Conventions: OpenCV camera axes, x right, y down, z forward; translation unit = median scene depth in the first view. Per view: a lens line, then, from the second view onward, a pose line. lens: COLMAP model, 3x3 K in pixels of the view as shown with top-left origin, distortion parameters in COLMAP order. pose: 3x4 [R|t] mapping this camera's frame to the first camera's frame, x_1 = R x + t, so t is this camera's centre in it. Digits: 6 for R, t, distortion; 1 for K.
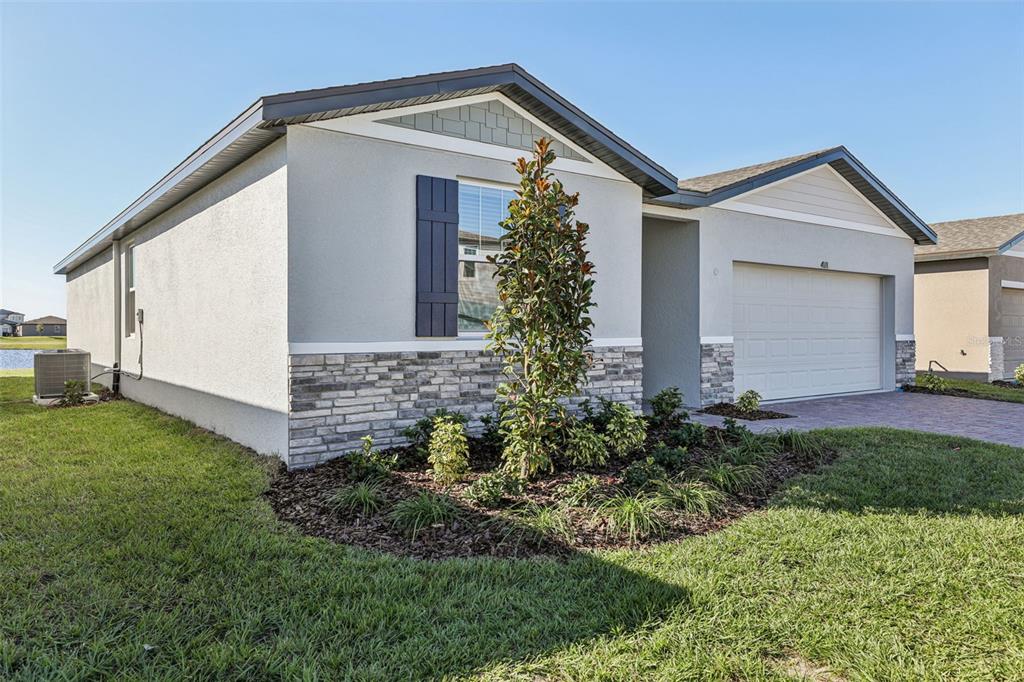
lens RADIAL K [[708.1, 0, 515.3], [0, 708.1, 337.3], [0, 0, 1]] dist [0.038988, 0.004917]
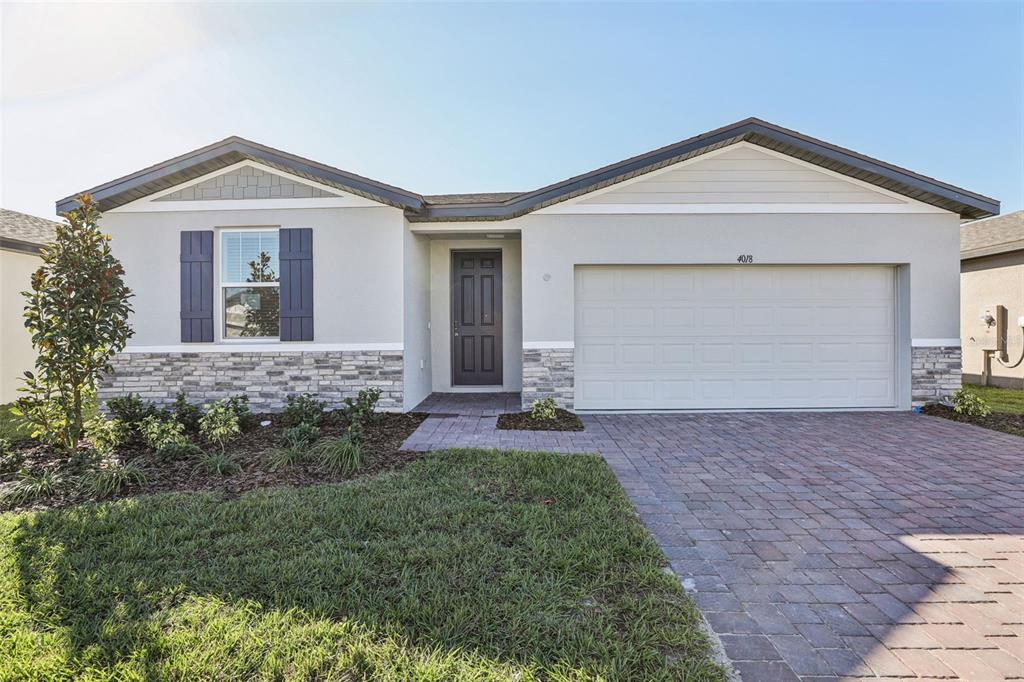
lens RADIAL K [[462.2, 0, 512.5], [0, 462.2, 340.8], [0, 0, 1]] dist [-0.017204, -0.000003]
pose [[0.786473, 0.003273, -0.617616, 0.829958], [0.000064, 0.999986, 0.005381, -0.007631], [0.617625, -0.004271, 0.786461, 0.578149]]
